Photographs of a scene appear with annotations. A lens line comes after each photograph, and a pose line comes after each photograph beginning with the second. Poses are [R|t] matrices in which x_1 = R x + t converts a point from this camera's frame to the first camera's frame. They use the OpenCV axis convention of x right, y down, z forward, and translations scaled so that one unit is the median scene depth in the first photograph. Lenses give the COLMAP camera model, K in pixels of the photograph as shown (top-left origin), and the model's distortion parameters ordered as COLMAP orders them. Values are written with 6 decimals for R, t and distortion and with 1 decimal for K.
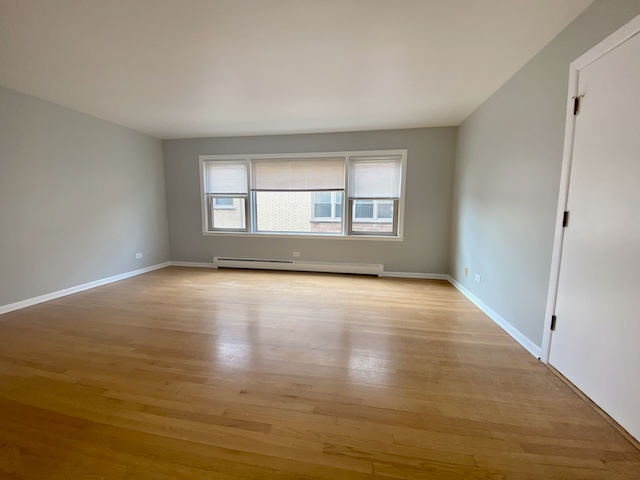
lens RADIAL K [[266.0, 0, 320.0], [0, 266.0, 240.0], [0, 0, 1]] dist [0.000623, -0.000017]
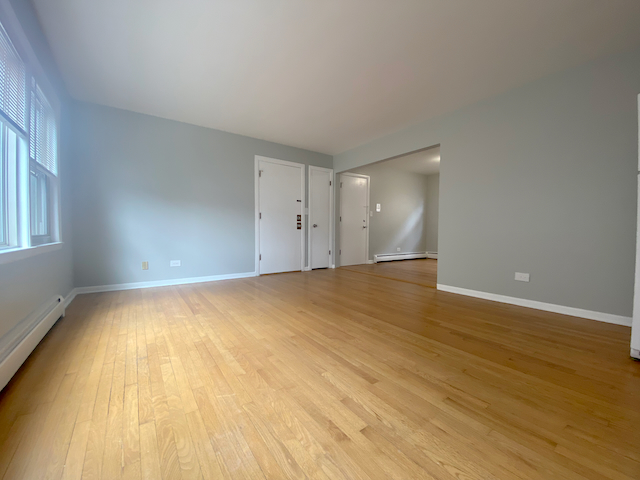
lens RADIAL K [[266.0, 0, 320.0], [0, 266.0, 240.0], [0, 0, 1]] dist [0.000623, -0.000017]
pose [[-0.720680, -0.033176, 0.692474, -1.095807], [0.071880, 0.989895, 0.122233, -0.102558], [-0.689532, 0.137866, -0.711013, 2.084263]]
